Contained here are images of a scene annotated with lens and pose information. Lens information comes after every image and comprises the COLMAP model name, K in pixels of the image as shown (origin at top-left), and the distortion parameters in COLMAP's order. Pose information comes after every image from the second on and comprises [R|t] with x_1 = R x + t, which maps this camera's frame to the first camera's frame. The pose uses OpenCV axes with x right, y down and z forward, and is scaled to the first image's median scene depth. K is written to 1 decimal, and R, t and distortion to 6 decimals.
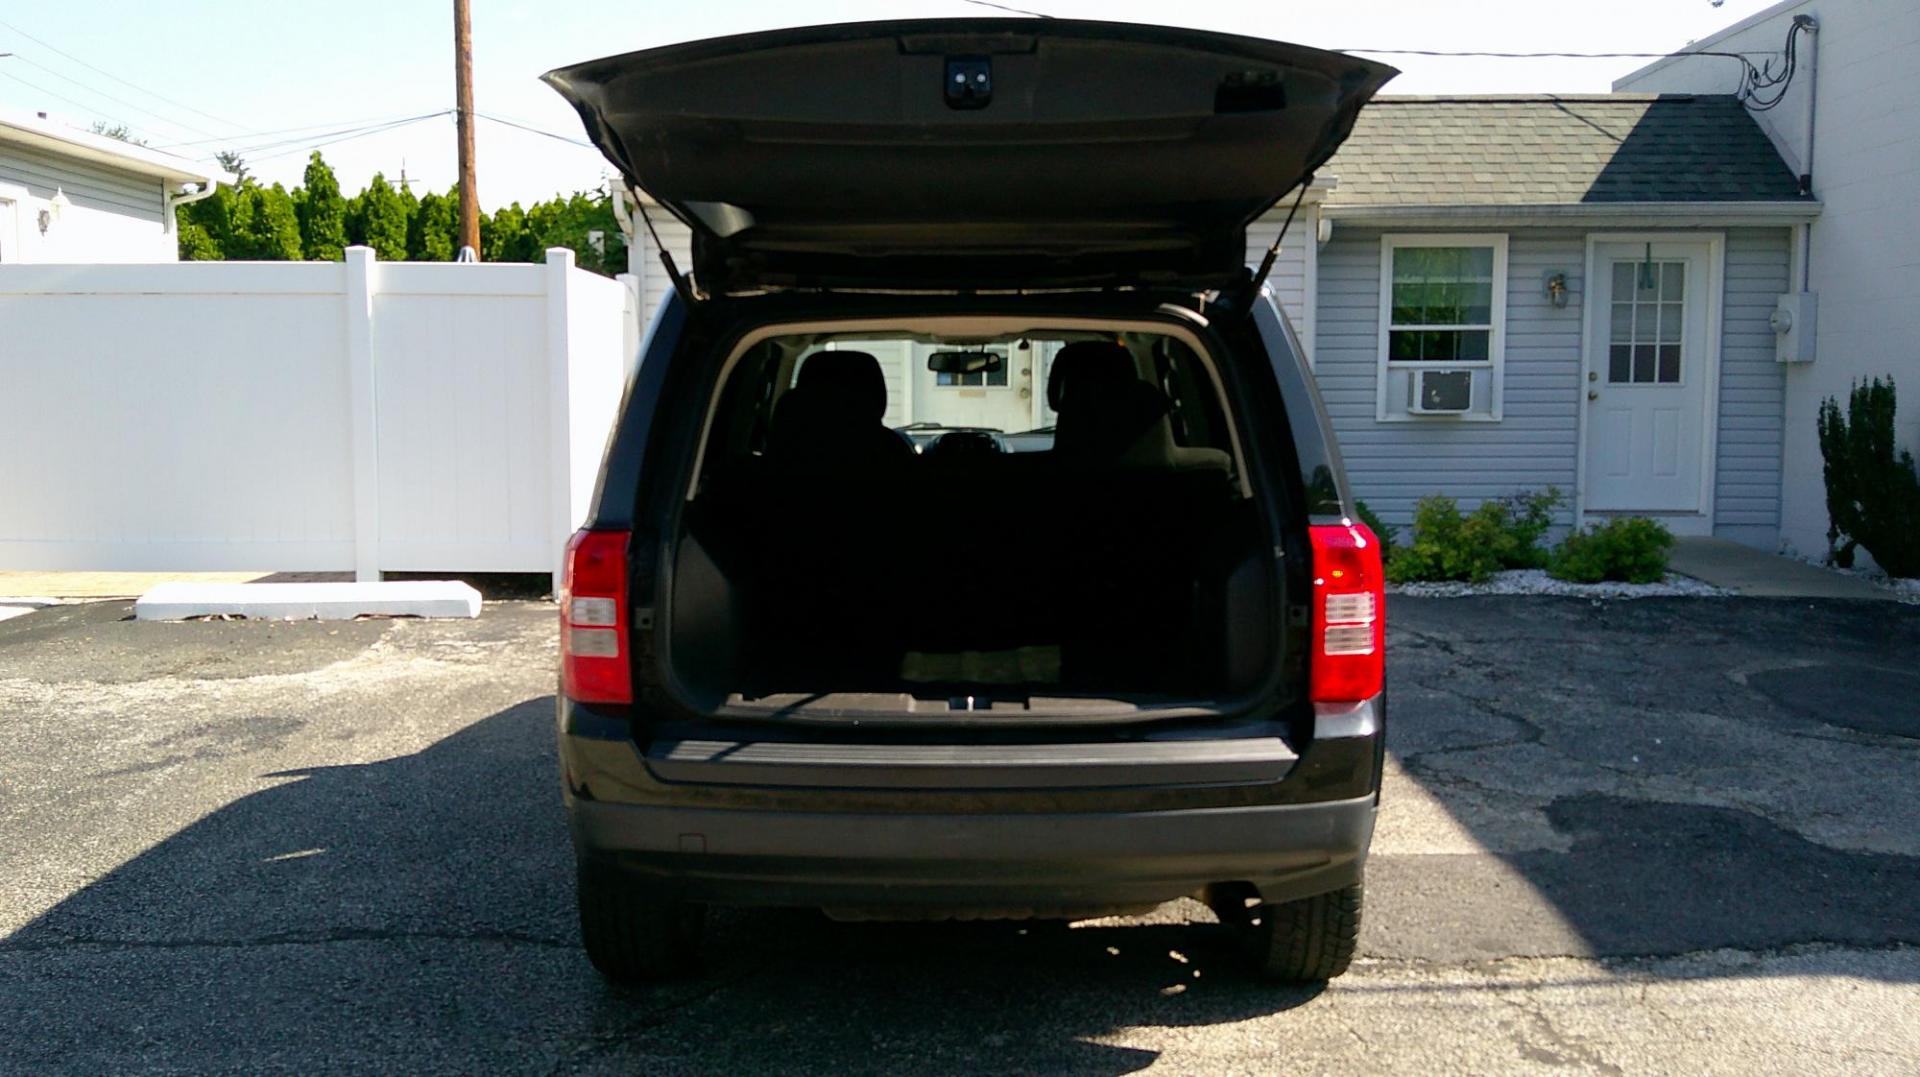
lens RADIAL K [[1873.7, 0, 839.8], [0, 1873.7, 603.6], [0, 0, 1]] dist [0.050380, -0.140238]
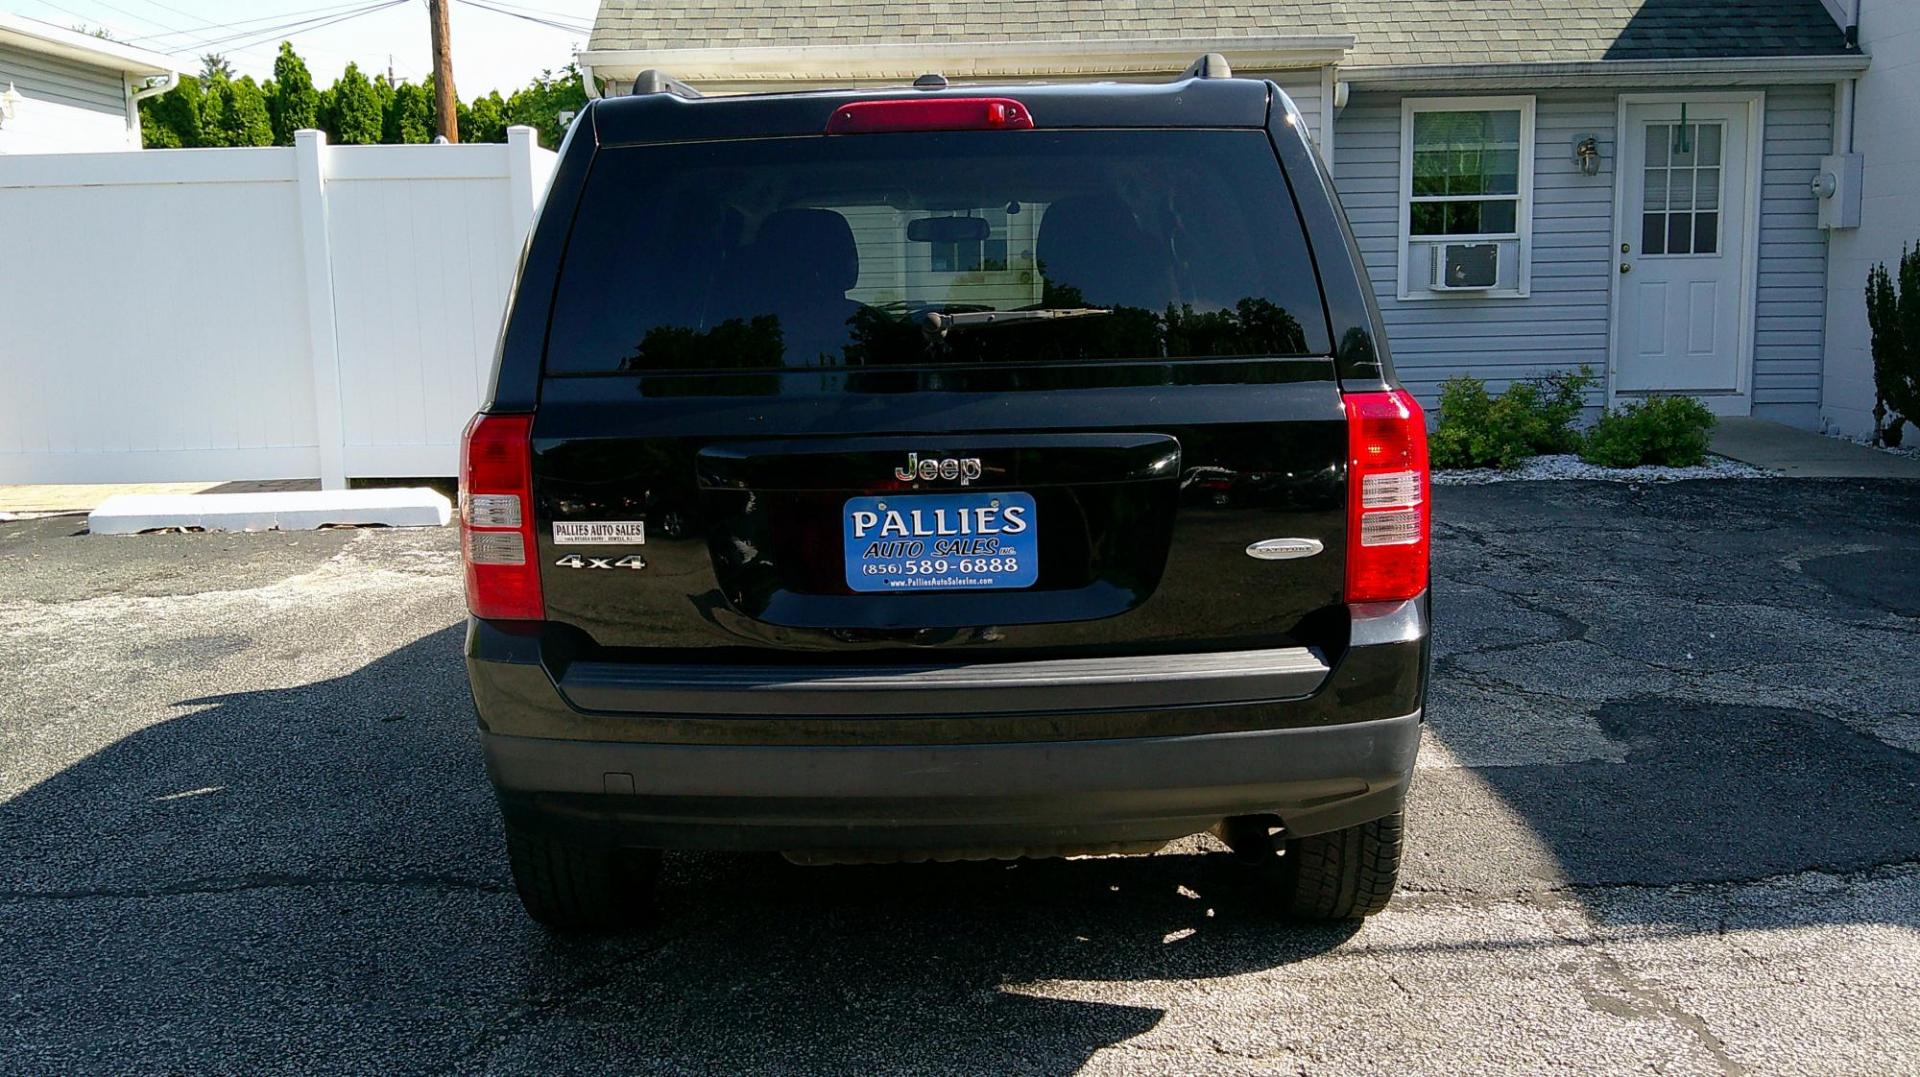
lens RADIAL K [[1736.3, 0, 917.2], [0, 1736.3, 559.9], [0, 0, 1]] dist [0.033301, -0.101431]
pose [[0.999642, -0.018121, 0.019673, 0.028498], [0.017564, 0.999451, 0.028103, 0.004998], [-0.020172, -0.027747, 0.999411, 0.145310]]
